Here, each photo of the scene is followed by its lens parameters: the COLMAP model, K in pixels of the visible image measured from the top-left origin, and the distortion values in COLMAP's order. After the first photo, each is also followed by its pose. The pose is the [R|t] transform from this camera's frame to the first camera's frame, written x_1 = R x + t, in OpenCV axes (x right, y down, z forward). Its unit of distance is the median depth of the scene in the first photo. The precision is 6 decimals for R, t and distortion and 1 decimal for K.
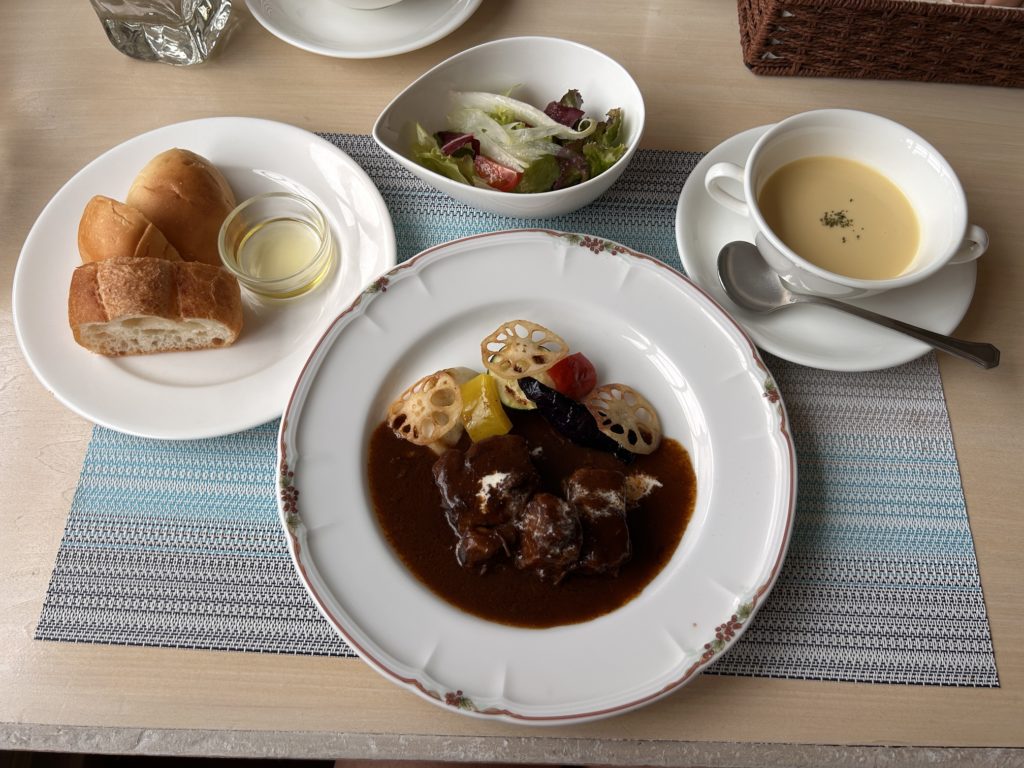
lens RADIAL K [[787.7, 0, 515.3], [0, 787.7, 342.3], [0, 0, 1]] dist [0.077247, -0.188800]
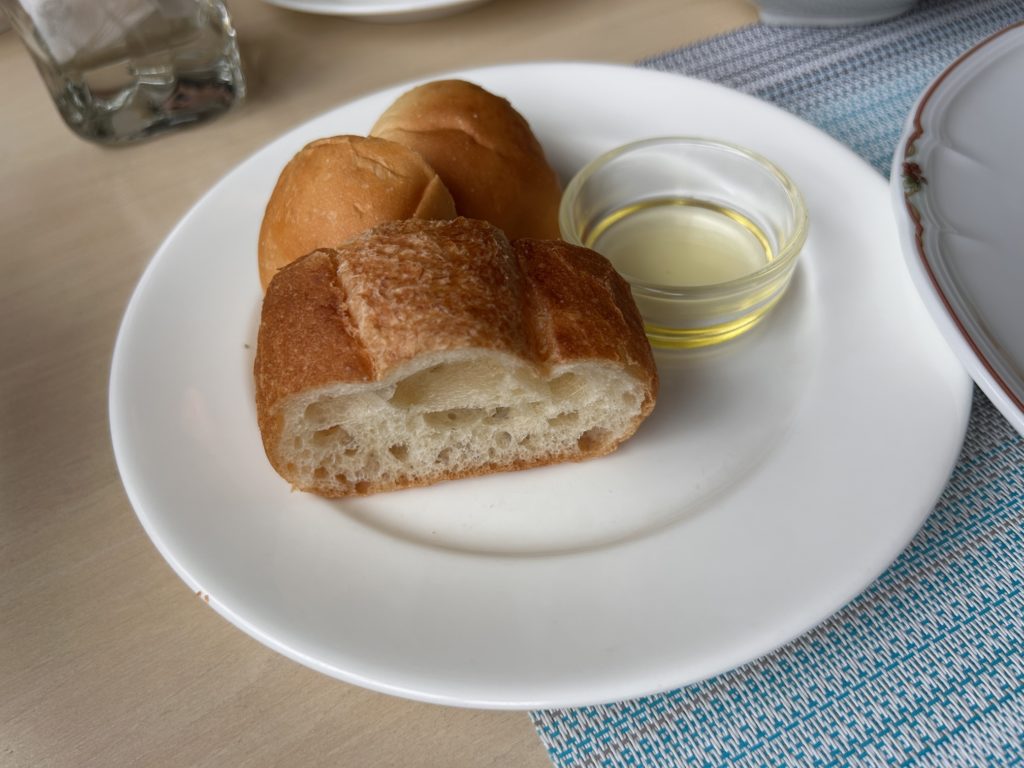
lens RADIAL K [[787.7, 0, 515.3], [0, 787.7, 342.3], [0, 0, 1]] dist [0.077247, -0.188800]
pose [[0.995856, -0.081040, -0.041268, -0.433943], [0.067903, 0.964456, -0.255370, 0.058041], [0.060497, 0.251510, 0.965962, 0.645324]]
